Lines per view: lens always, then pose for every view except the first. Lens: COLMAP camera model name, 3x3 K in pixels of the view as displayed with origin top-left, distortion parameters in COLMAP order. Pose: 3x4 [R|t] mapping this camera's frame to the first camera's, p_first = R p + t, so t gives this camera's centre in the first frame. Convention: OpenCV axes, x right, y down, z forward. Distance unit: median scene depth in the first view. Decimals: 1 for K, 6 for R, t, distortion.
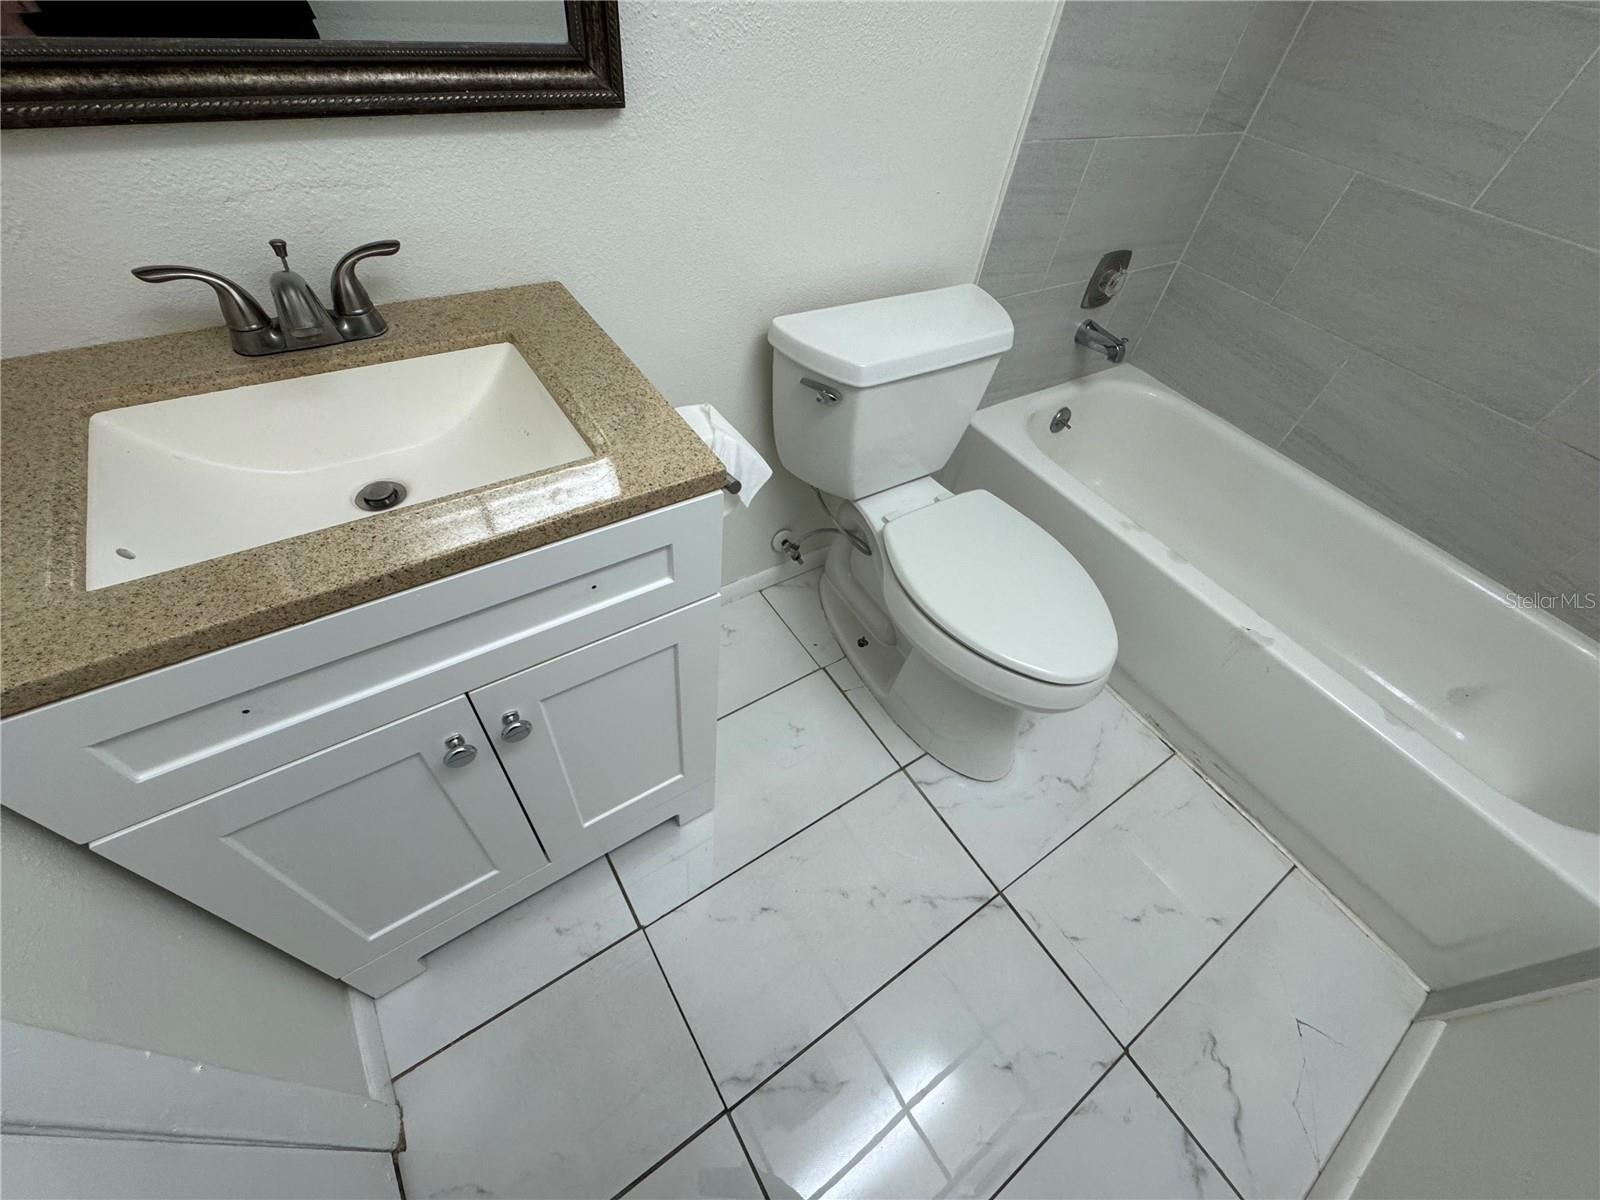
lens RADIAL K [[642.1, 0, 800.6], [0, 642.1, 598.0], [0, 0, 1]] dist [-0.001712, -0.000388]
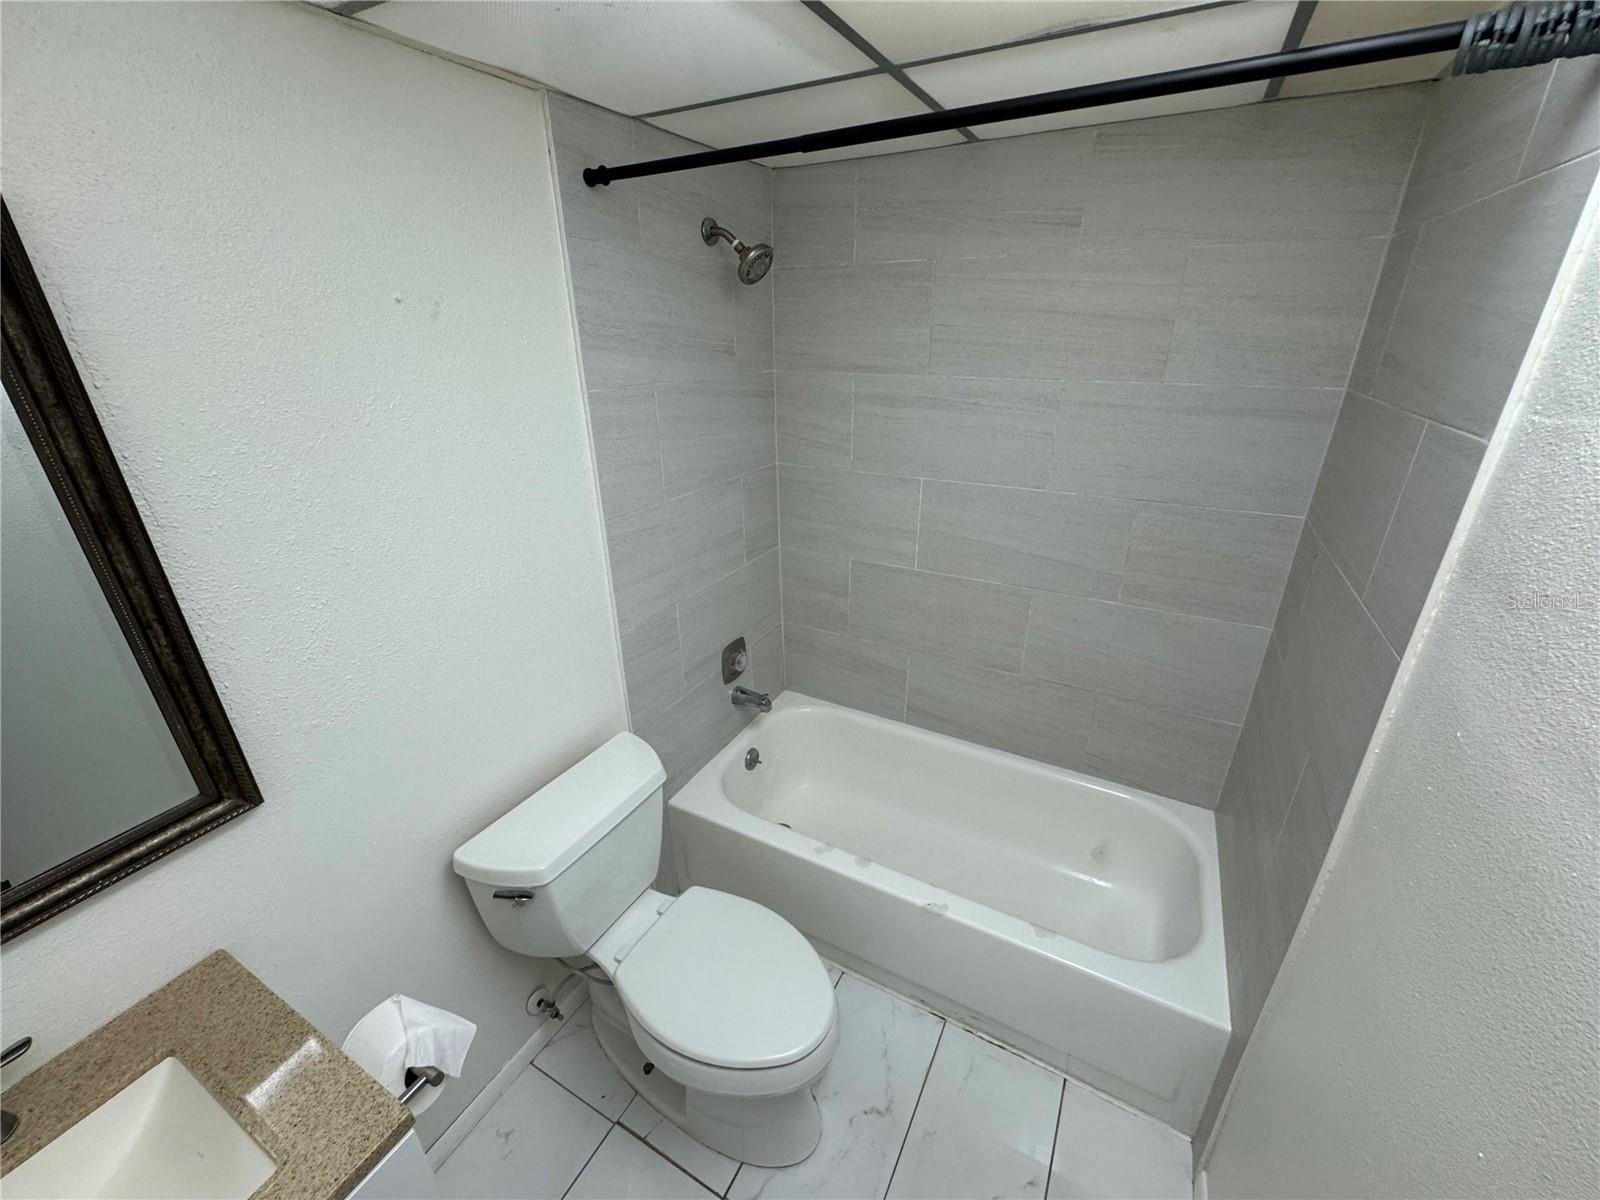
lens RADIAL K [[642.1, 0, 801.7], [0, 642.1, 596.5], [0, 0, 1]] dist [-0.001712, -0.000388]
pose [[0.878238, -0.295020, 0.376378, 0.173605], [0.420649, 0.850957, -0.314526, -0.166669], [-0.227490, 0.434552, 0.871443, -0.293858]]
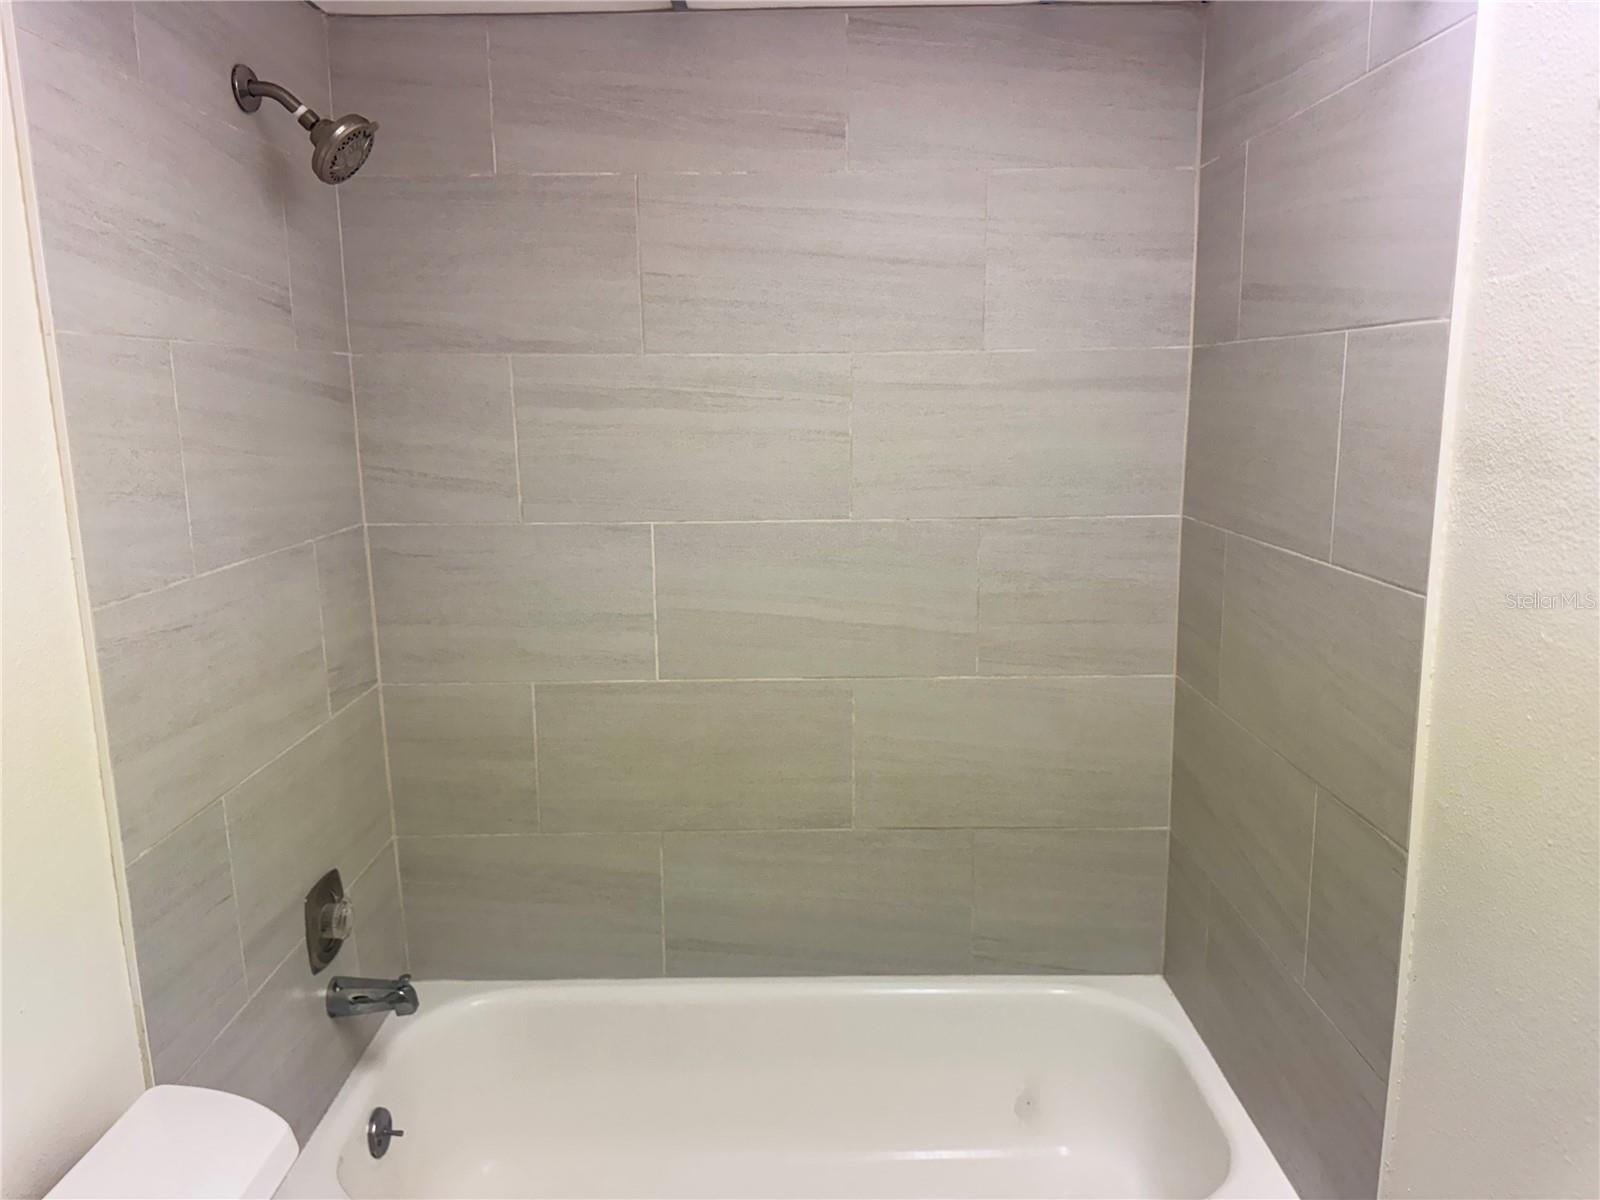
lens RADIAL K [[1134.0, 0, 800.4], [0, 1134.0, 592.8], [0, 0, 1]] dist [0.068178, -0.089169]
pose [[0.553150, -0.272703, 0.787184, -0.083493], [0.669637, 0.707660, -0.225396, -0.192414], [-0.495592, 0.651806, 0.574054, -0.114685]]
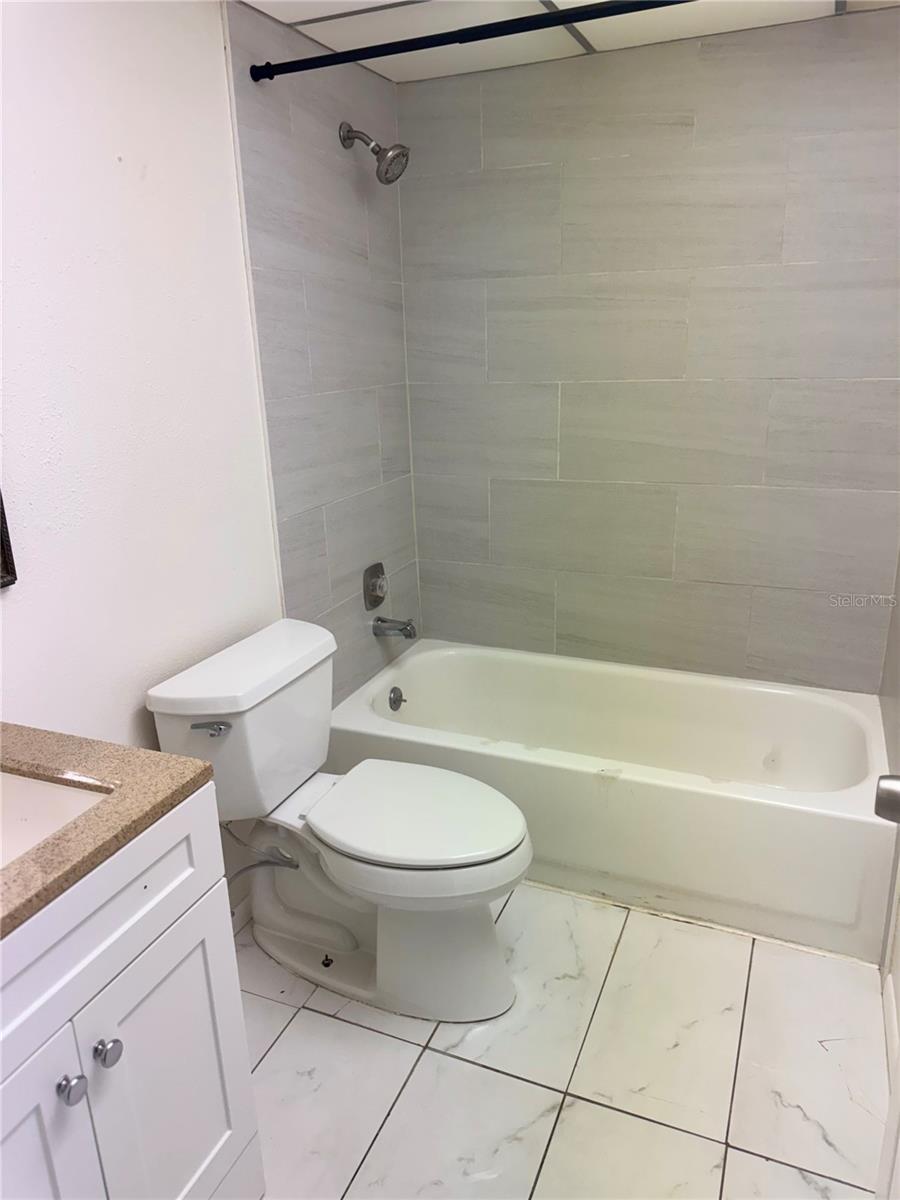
lens RADIAL K [[850.5, 0, 447.9], [0, 850.5, 594.6], [0, 0, 1]] dist [0.068178, -0.089169]
pose [[0.826985, -0.296571, 0.477642, -0.238534], [0.492895, 0.791126, -0.362179, 0.222293], [-0.270463, 0.534945, 0.800427, -0.421572]]
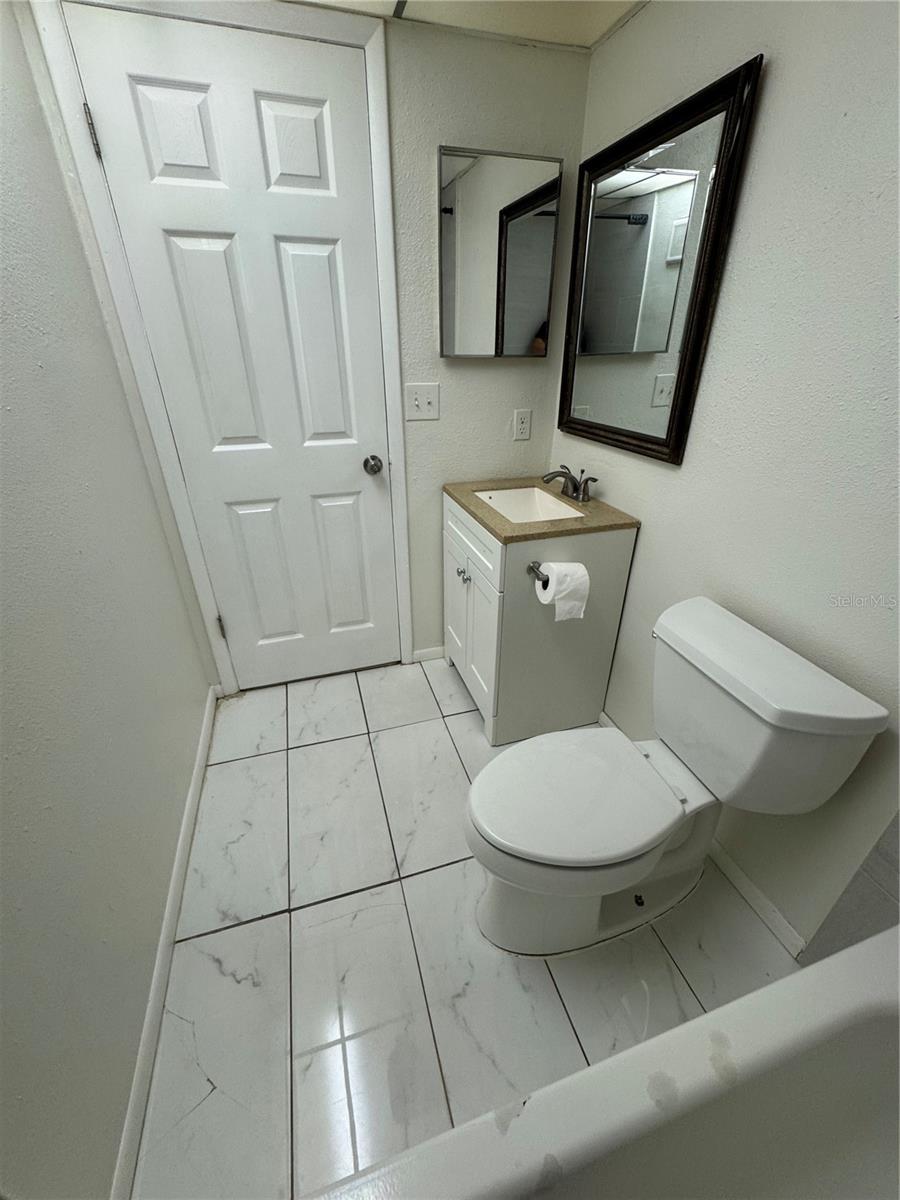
lens RADIAL K [[481.6, 0, 452.8], [0, 481.6, 601.0], [0, 0, 1]] dist [-0.001712, -0.000388]
pose [[-0.282667, 0.349978, -0.893093, 0.967195], [-0.735655, 0.518394, 0.435982, -0.408368], [0.615558, 0.780245, 0.110931, 0.425318]]
